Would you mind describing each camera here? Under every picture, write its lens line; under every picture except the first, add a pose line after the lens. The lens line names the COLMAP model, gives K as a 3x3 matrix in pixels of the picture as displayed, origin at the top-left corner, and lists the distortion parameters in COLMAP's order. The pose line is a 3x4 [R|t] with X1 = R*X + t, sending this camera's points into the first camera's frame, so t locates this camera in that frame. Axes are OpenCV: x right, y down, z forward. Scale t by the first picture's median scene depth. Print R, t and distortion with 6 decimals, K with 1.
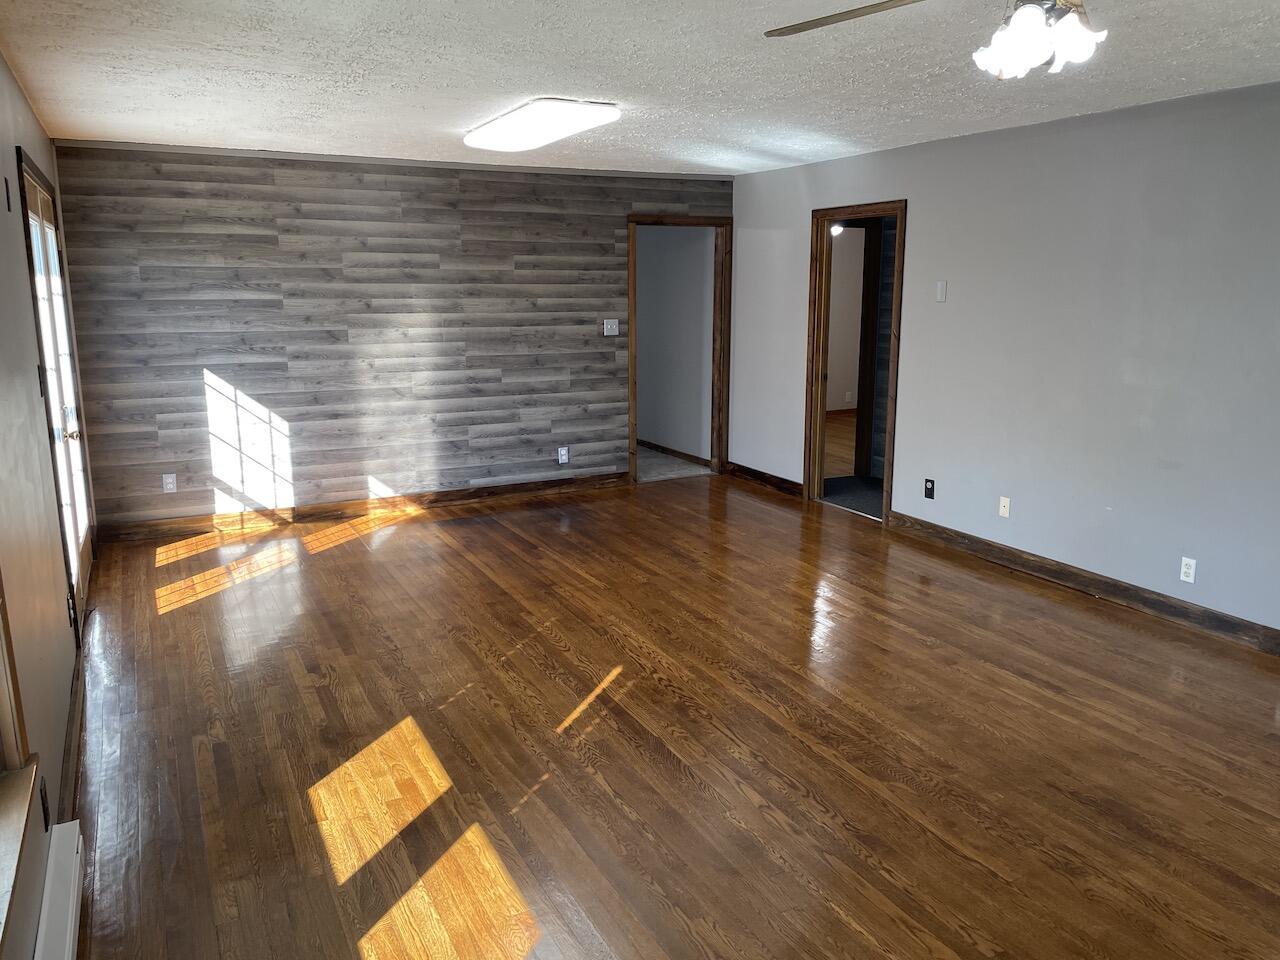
lens RADIAL K [[967.0, 0, 645.9], [0, 967.0, 475.7], [0, 0, 1]] dist [0.086900, -0.109997]
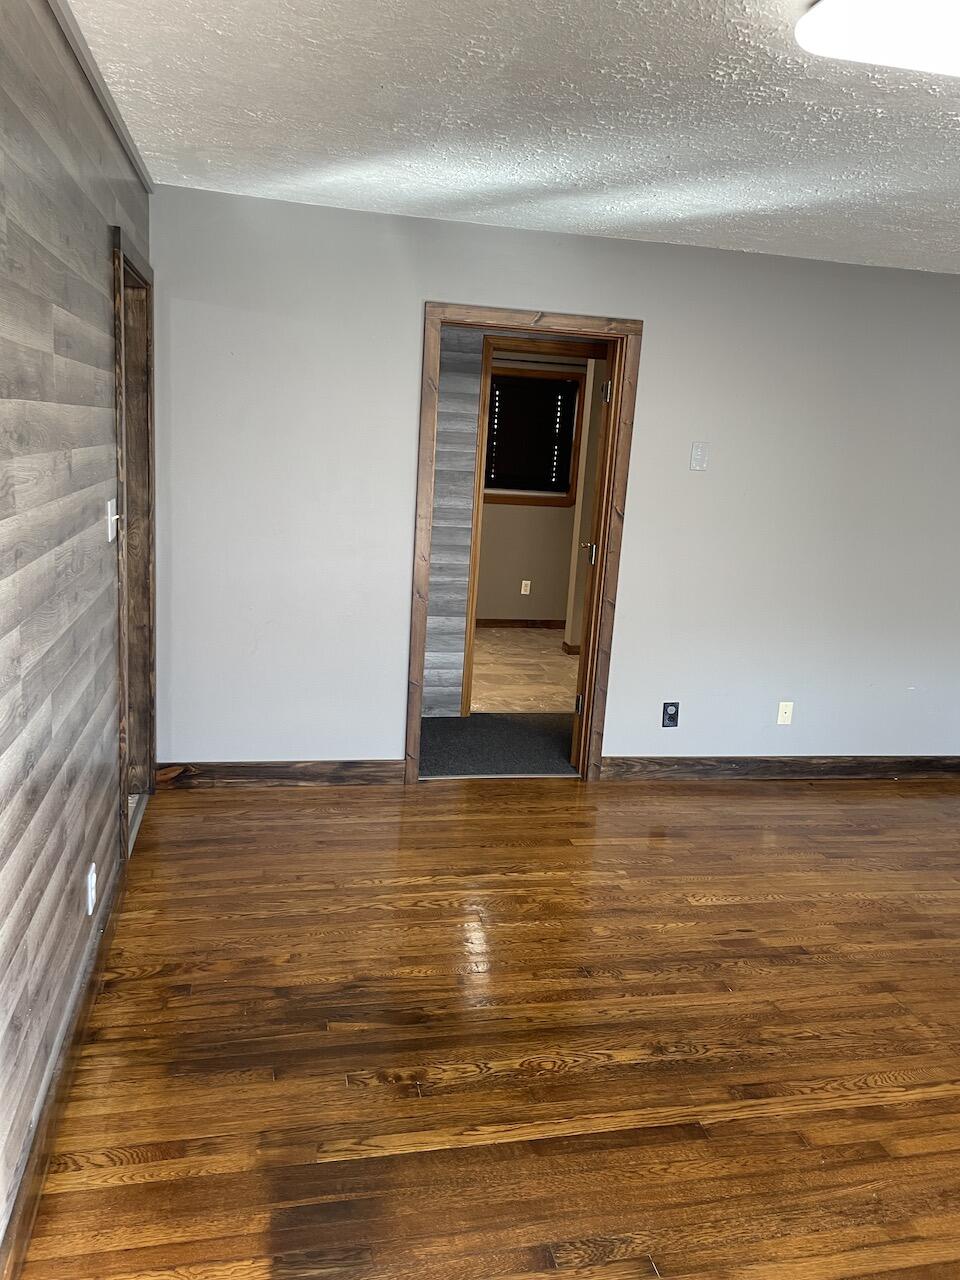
lens RADIAL K [[967.0, 0, 475.4], [0, 967.0, 631.7], [0, 0, 1]] dist [0.086900, -0.109997]
pose [[0.258464, -0.176062, 0.949841, -0.446036], [0.129578, 0.980684, 0.146519, -0.176632], [-0.957291, 0.085208, 0.276286, 0.907637]]
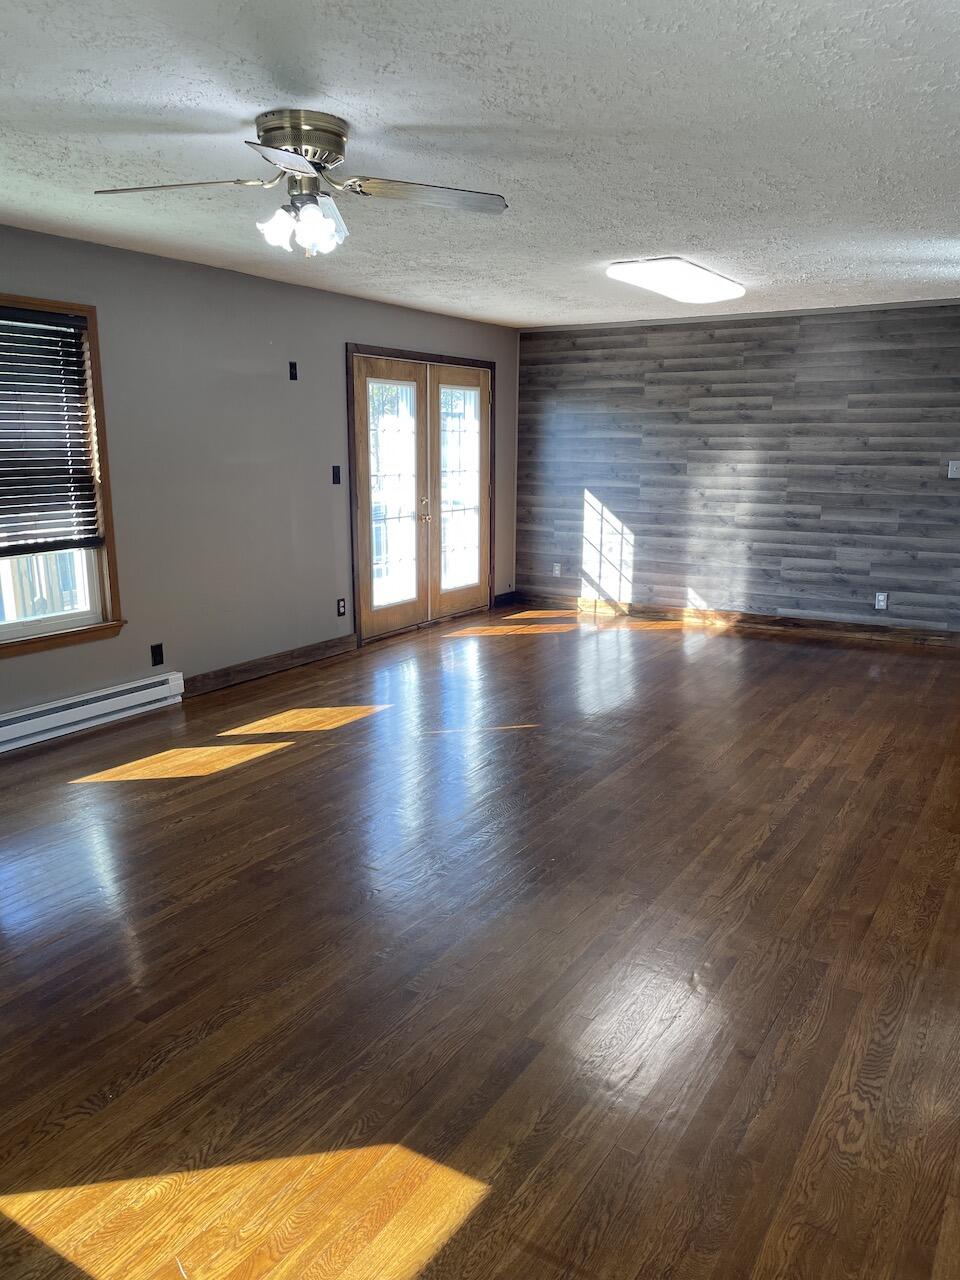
lens RADIAL K [[967.0, 0, 479.8], [0, 967.0, 639.9], [0, 0, 1]] dist [0.086900, -0.109997]
pose [[0.519406, 0.178686, -0.835636, 0.629887], [-0.171804, 0.979762, 0.102717, -0.017487], [0.837079, 0.090214, 0.539593, 0.171664]]
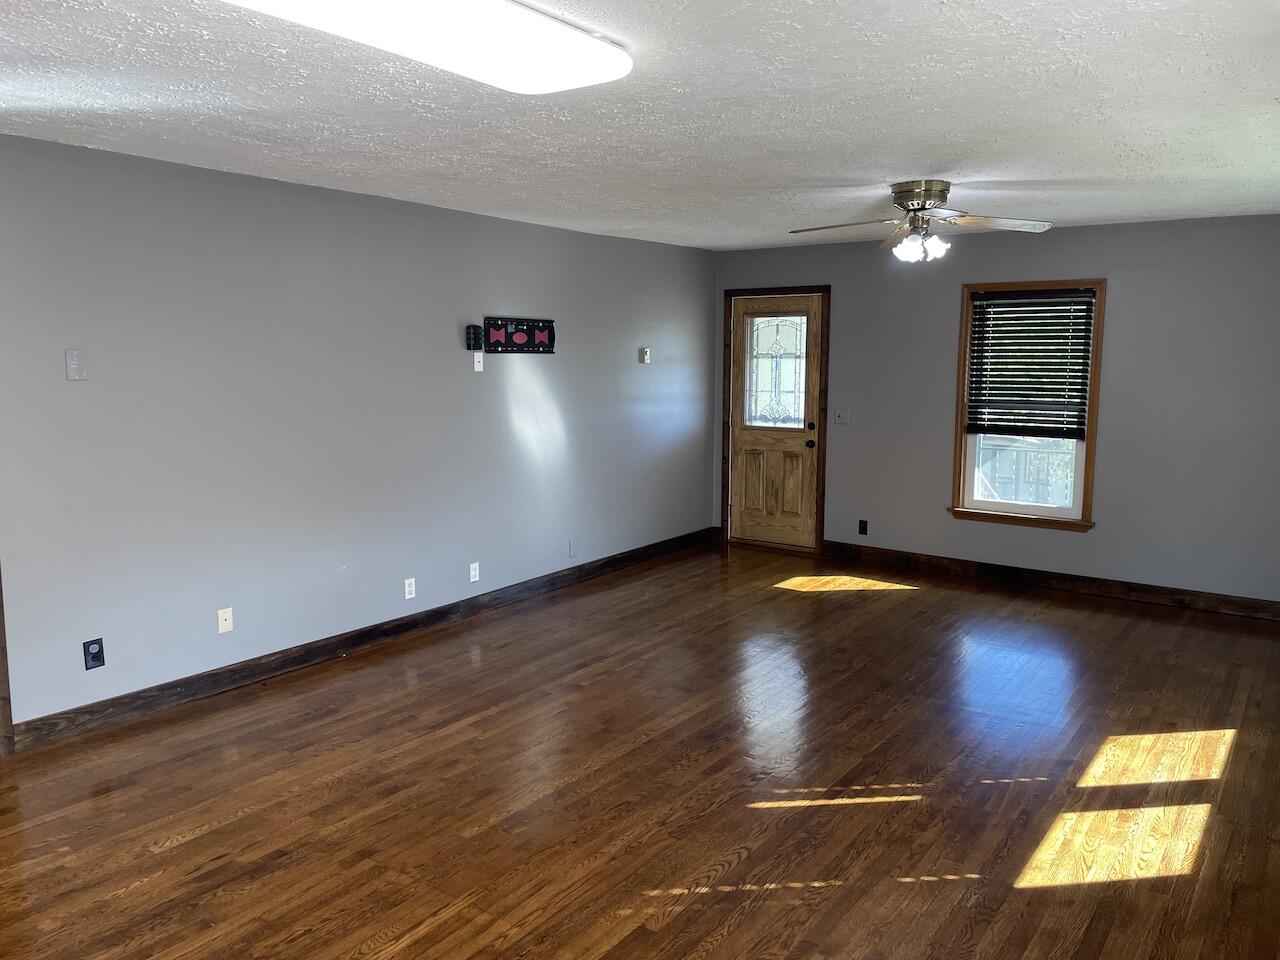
lens RADIAL K [[967.0, 0, 646.8], [0, 967.0, 468.8], [0, 0, 1]] dist [0.086900, -0.109997]
pose [[-0.463727, -0.108433, 0.879318, -0.459868], [0.171113, 0.962835, 0.208972, -0.182406], [-0.869297, 0.247368, -0.427939, 0.903797]]
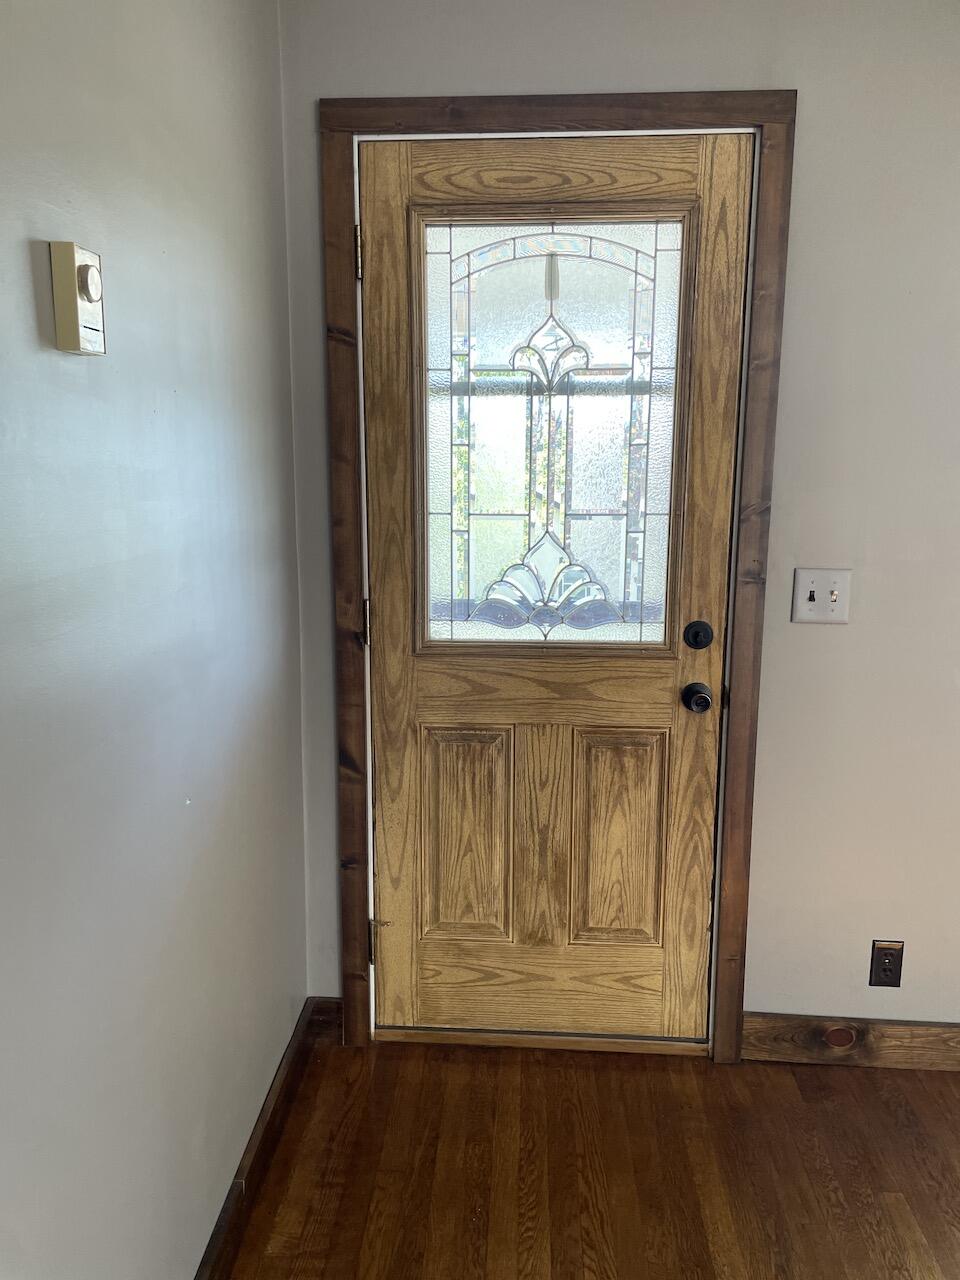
lens RADIAL K [[967.0, 0, 477.3], [0, 967.0, 643.6], [0, 0, 1]] dist [0.086900, -0.109997]
pose [[-0.866362, -0.095762, 0.490149, 0.421664], [0.094116, 0.932552, 0.348551, -0.067725], [-0.490467, 0.348103, -0.798916, 0.501319]]
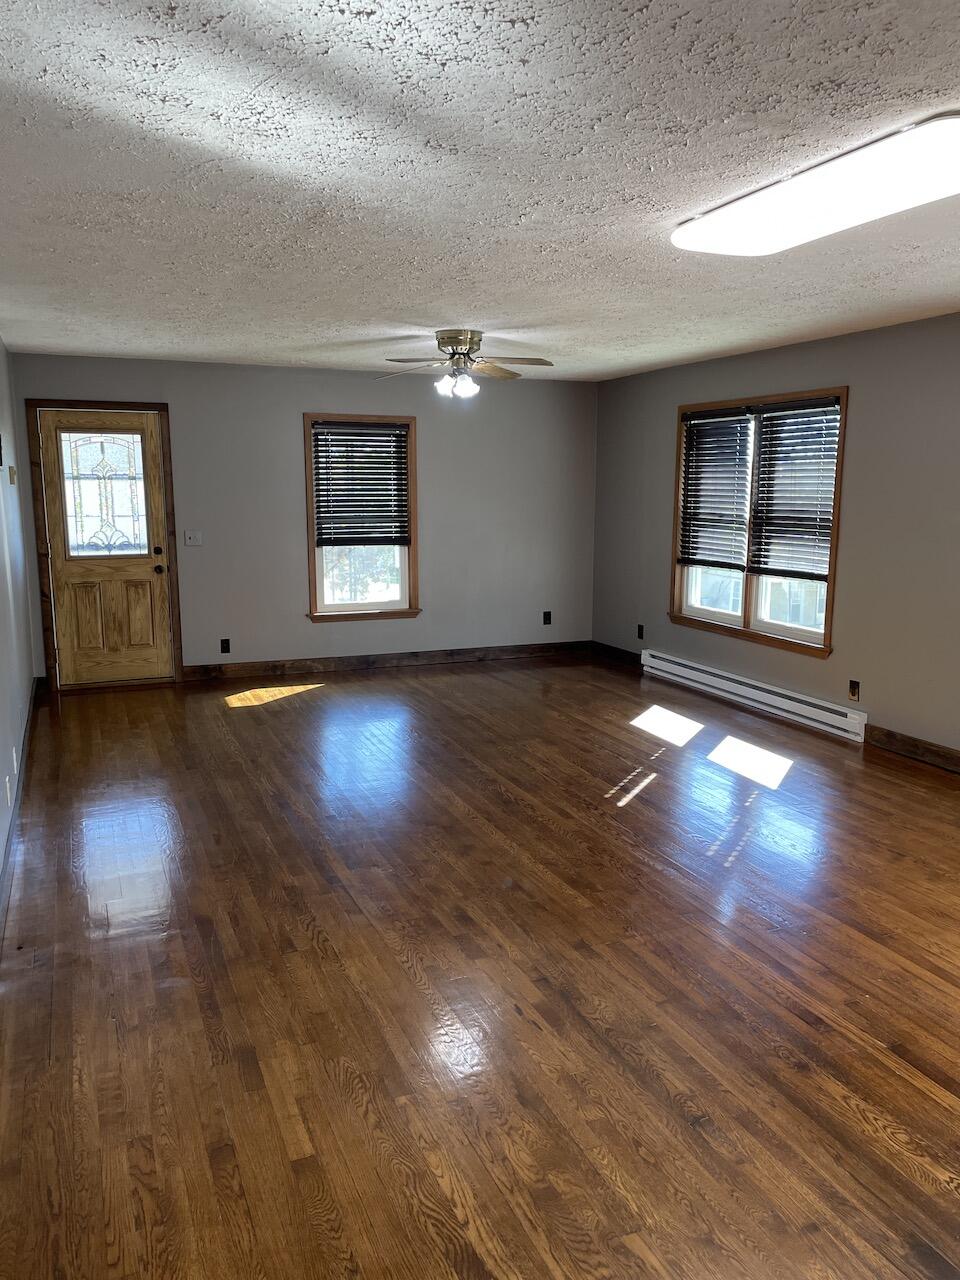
lens RADIAL K [[967.0, 0, 493.2], [0, 967.0, 633.0], [0, 0, 1]] dist [0.086900, -0.109997]
pose [[-0.997767, -0.009884, 0.066057, 0.040804], [0.013513, 0.938666, 0.344562, -0.250468], [-0.065411, 0.344685, -0.936437, 1.297057]]
